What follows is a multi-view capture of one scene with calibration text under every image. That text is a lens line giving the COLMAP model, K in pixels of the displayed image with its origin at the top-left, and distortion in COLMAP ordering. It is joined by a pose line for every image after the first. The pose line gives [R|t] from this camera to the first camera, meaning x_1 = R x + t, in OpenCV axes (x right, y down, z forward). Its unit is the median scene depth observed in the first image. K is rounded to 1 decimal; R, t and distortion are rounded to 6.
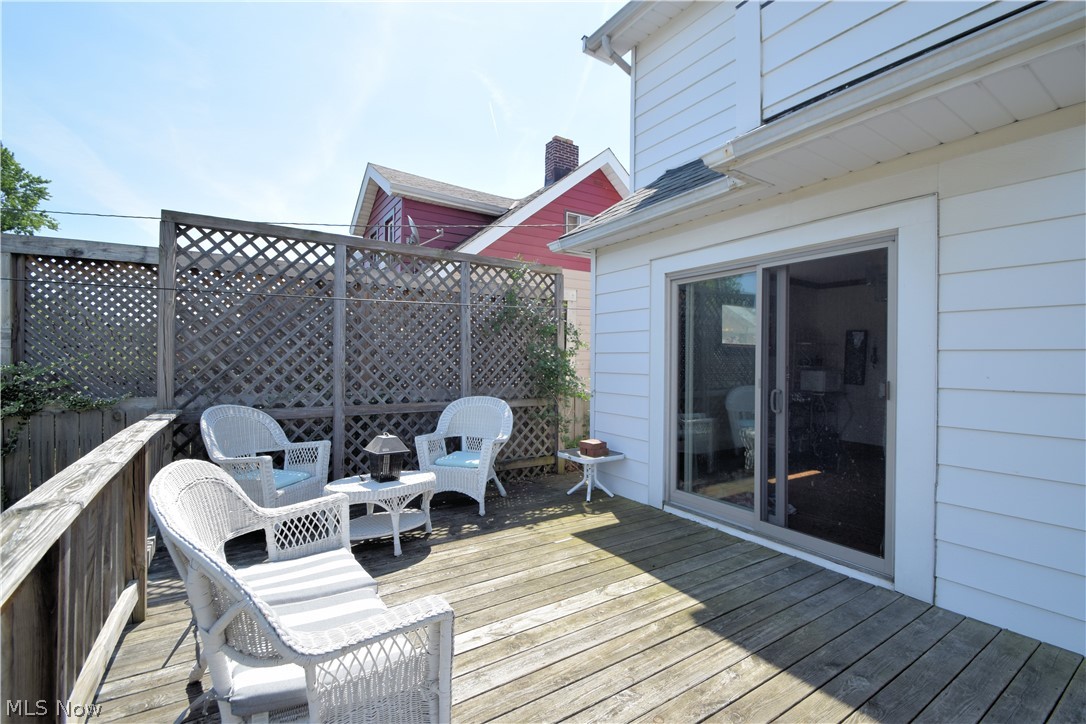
lens RADIAL K [[473.7, 0, 548.7], [0, 473.7, 362.5], [0, 0, 1]] dist [-0.001873, -0.005581]
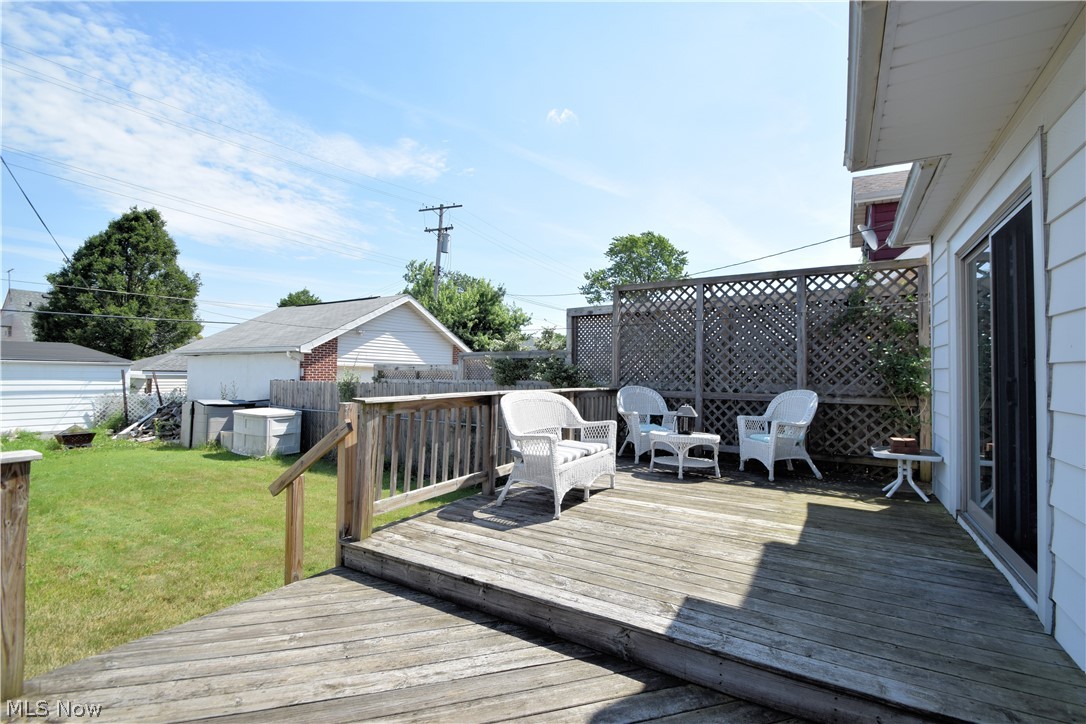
lens RADIAL K [[473.7, 0, 552.7], [0, 473.7, 353.3], [0, 0, 1]] dist [-0.001873, -0.005581]
pose [[0.432386, -0.042810, -0.900672, 0.752129], [-0.010511, 0.998565, -0.052509, 0.058053], [0.901627, 0.032171, 0.431316, -0.069667]]
